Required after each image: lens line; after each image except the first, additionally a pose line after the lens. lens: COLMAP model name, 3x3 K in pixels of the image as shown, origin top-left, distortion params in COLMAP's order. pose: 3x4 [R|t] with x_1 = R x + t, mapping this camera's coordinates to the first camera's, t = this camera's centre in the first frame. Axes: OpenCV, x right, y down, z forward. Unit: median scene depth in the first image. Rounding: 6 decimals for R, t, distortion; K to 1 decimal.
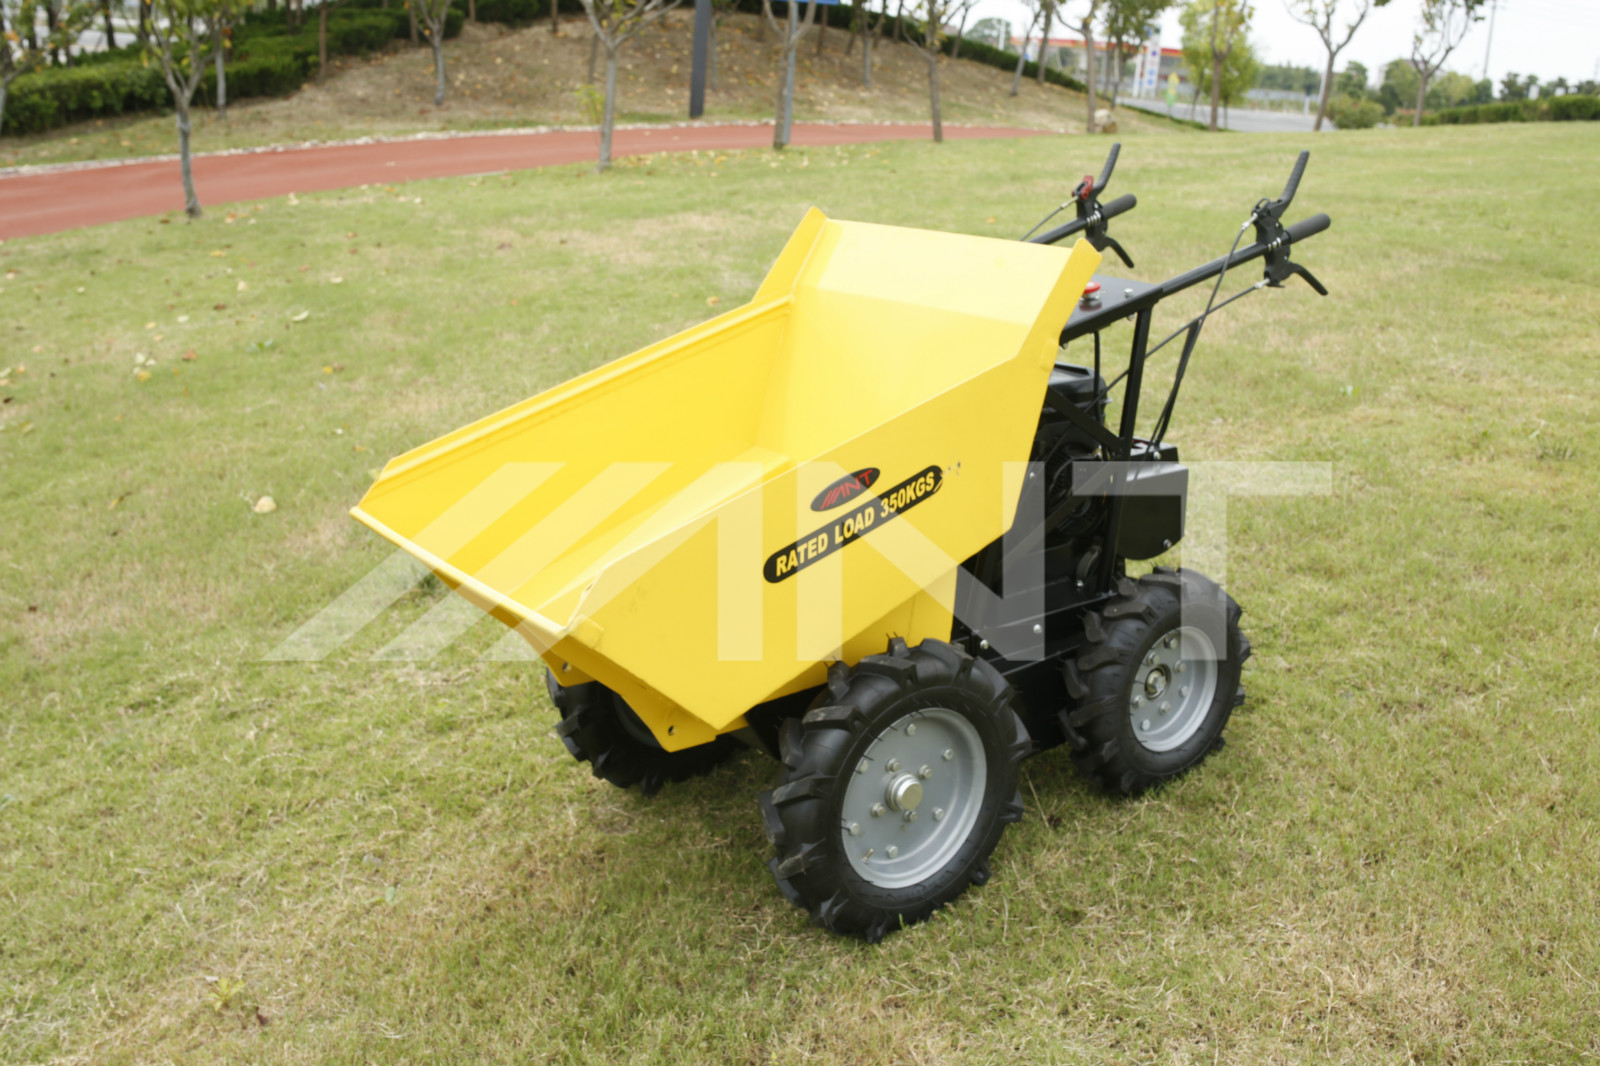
lens RADIAL K [[1623.1, 0, 797.8], [0, 1623.1, 533.1], [0, 0, 1]] dist [-0.079520, 0.000000]
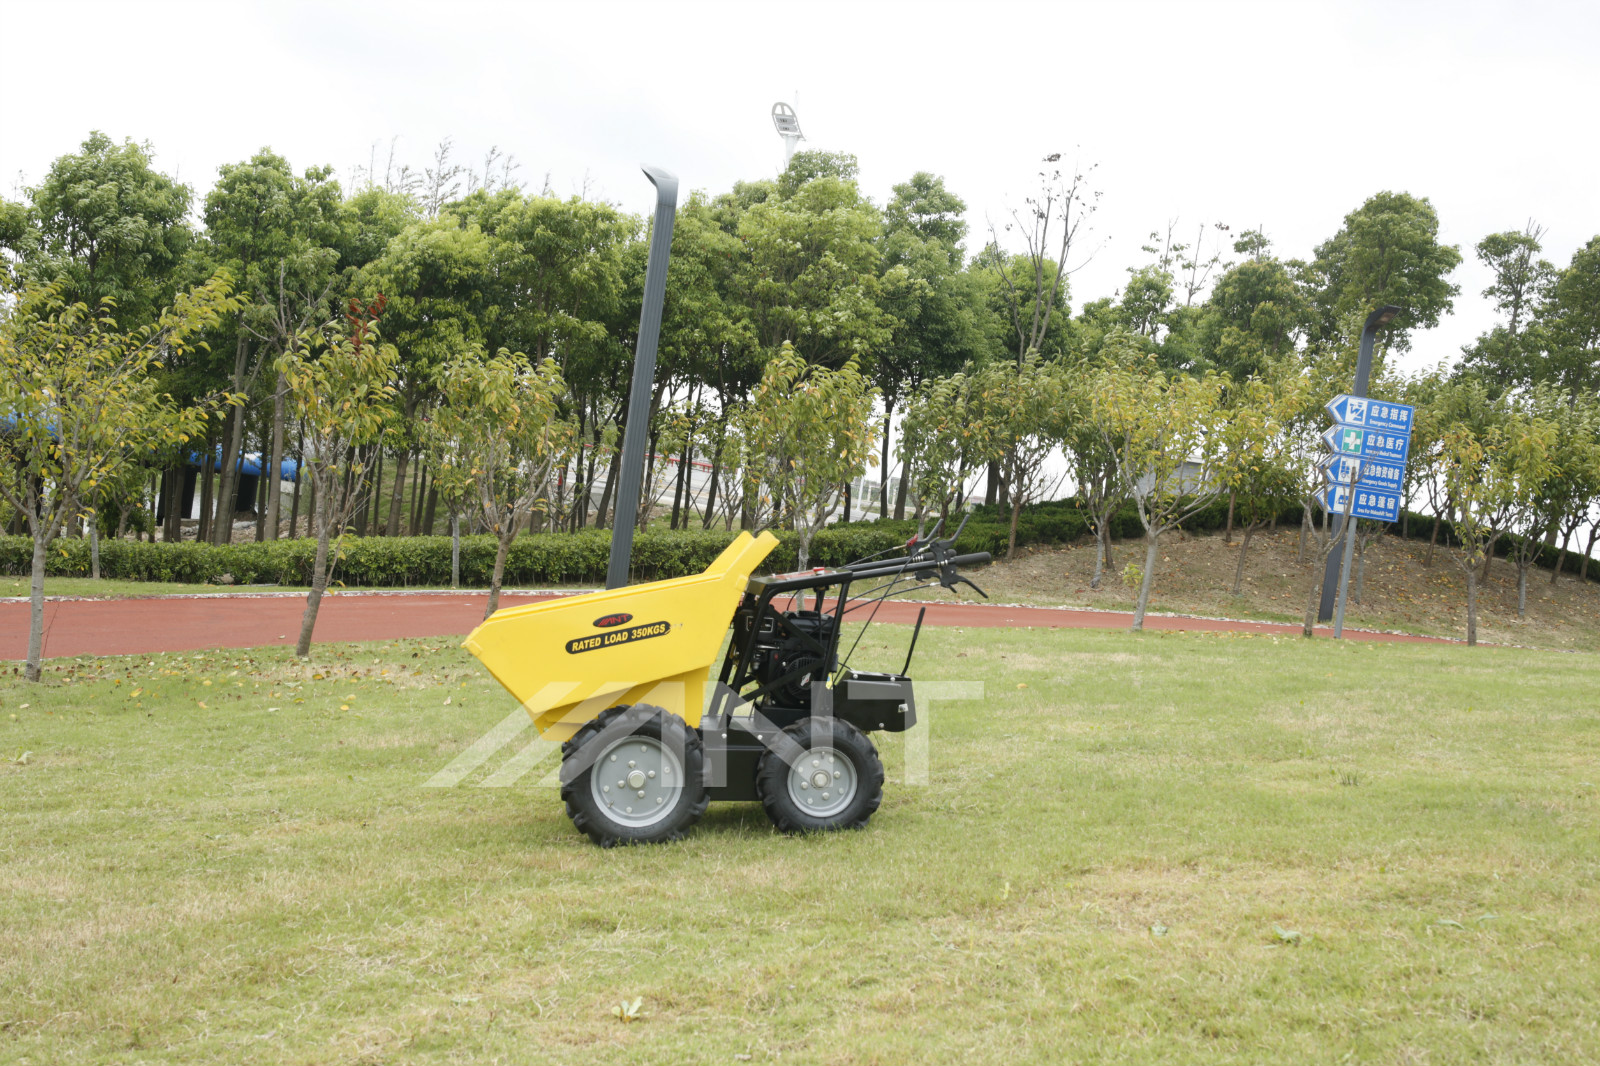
lens RADIAL K [[1623.1, 0, 801.8], [0, 1623.1, 534.7], [0, 0, 1]] dist [-0.079520, 0.000000]
pose [[0.865686, 0.068979, -0.495811, 1.309496], [-0.220905, 0.941444, -0.254724, 0.361216], [0.449208, 0.330038, 0.830233, -0.754314]]
